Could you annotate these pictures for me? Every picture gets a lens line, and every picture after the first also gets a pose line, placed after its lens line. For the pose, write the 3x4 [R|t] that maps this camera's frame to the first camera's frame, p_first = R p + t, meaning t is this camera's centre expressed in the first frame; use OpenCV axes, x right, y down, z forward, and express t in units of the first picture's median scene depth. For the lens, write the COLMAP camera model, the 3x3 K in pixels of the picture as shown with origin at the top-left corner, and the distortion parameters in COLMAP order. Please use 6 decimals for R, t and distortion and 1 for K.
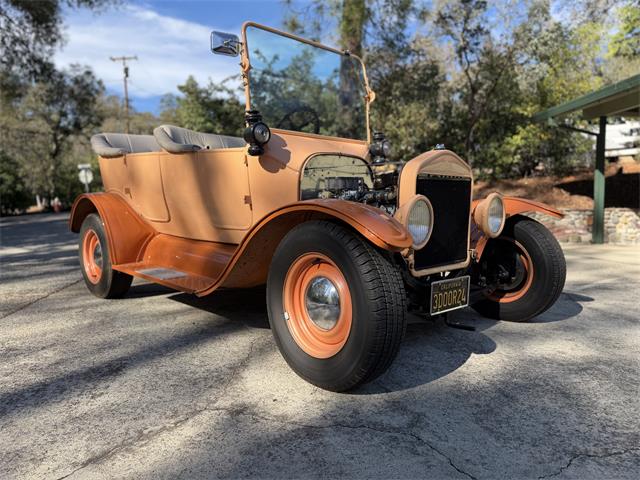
lens RADIAL K [[455.4, 0, 321.1], [0, 455.4, 237.4], [0, 0, 1]] dist [0.001212, -0.004268]
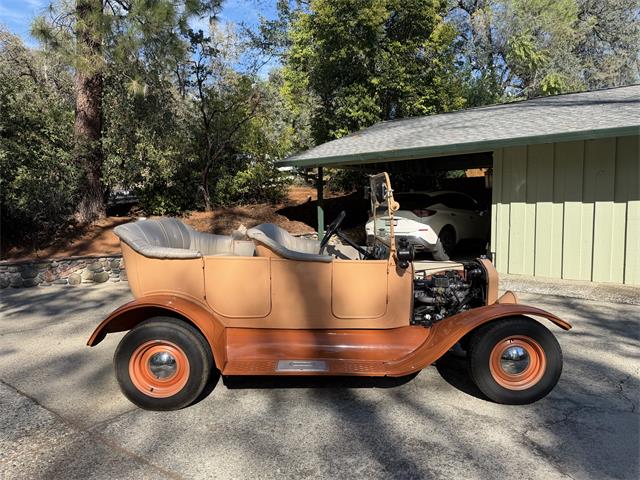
lens RADIAL K [[453.1, 0, 321.1], [0, 453.1, 236.7], [0, 0, 1]] dist [0.043580, -0.057621]
pose [[0.684983, -0.061567, 0.725953, -1.366956], [0.055778, 0.997930, 0.032004, -0.342239], [-0.726420, 0.018570, 0.687000, 0.199925]]
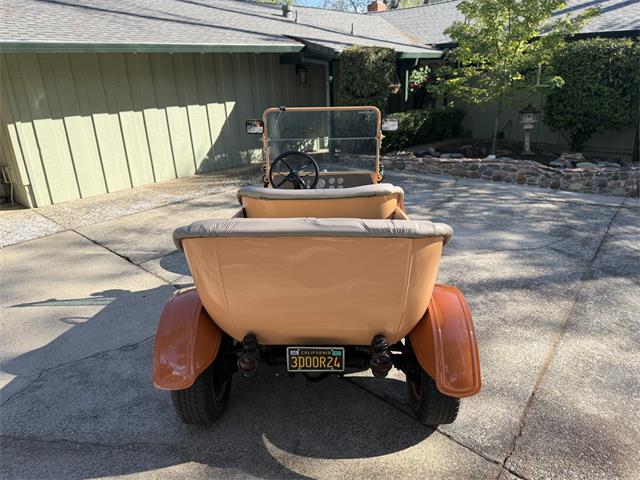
lens RADIAL K [[453.1, 0, 321.1], [0, 453.1, 236.7], [0, 0, 1]] dist [0.043580, -0.057621]
pose [[-0.700128, -0.220703, 0.679052, -1.226582], [0.075573, 0.922783, 0.377837, -0.688081], [-0.710007, 0.315852, -0.629386, 2.328153]]
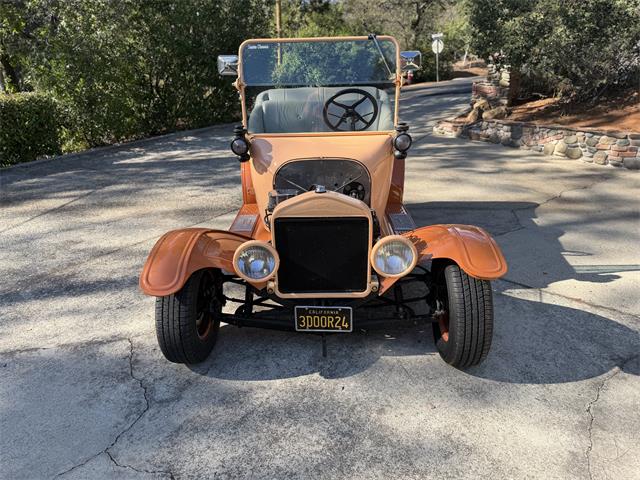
lens RADIAL K [[451.5, 0, 317.3], [0, 451.5, 240.3], [0, 0, 1]] dist [0.051027, -0.071328]
pose [[0.710693, 0.243729, -0.659933, 0.880397], [-0.034341, 0.948969, 0.313496, -0.372300], [0.702664, -0.200137, 0.682795, 0.247199]]
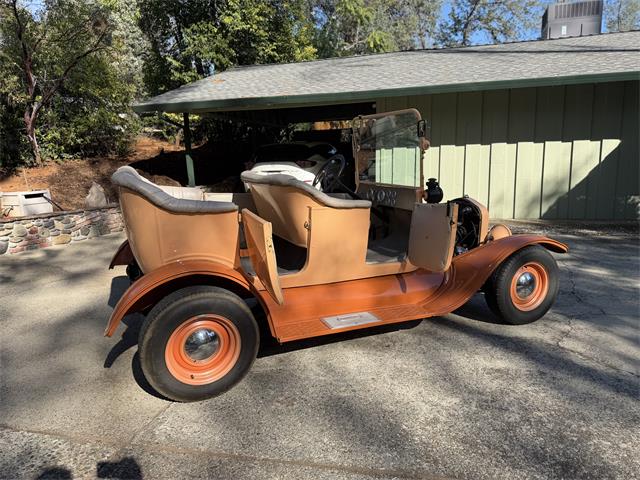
lens RADIAL K [[453.1, 0, 320.0], [0, 453.1, 240.0], [0, 0, 1]] dist [0.043593, -0.063411]
pose [[0.336516, -0.182516, 0.923821, -1.605315], [0.084223, 0.982939, 0.163517, -0.349104], [-0.937904, 0.022781, 0.346147, 0.836144]]
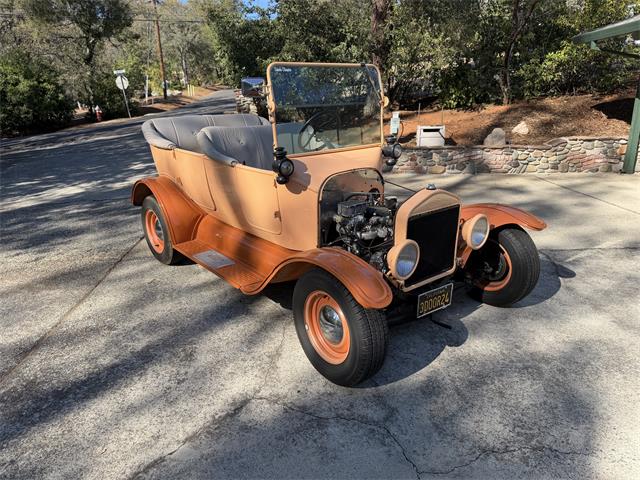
lens RADIAL K [[451.1, 0, 320.0], [0, 451.1, 240.0], [0, 0, 1]] dist [0.039873, -0.054963]
pose [[0.996494, 0.006039, -0.083448, 0.059653], [0.013910, 0.971552, 0.236419, -0.318634], [0.082501, -0.236751, 0.968061, -0.208974]]
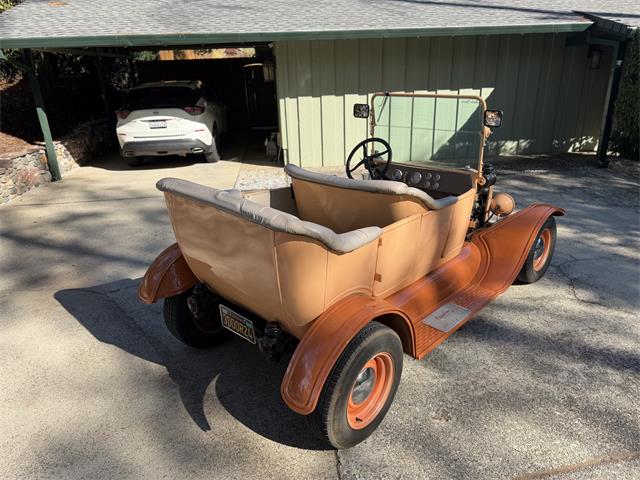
lens RADIAL K [[453.1, 0, 320.0], [0, 453.1, 240.0], [0, 0, 1]] dist [0.043593, -0.063411]
pose [[-0.056482, -0.349200, 0.935344, -1.562149], [0.089376, 0.931310, 0.353091, -0.611065], [-0.994395, 0.103541, -0.021392, 1.580511]]
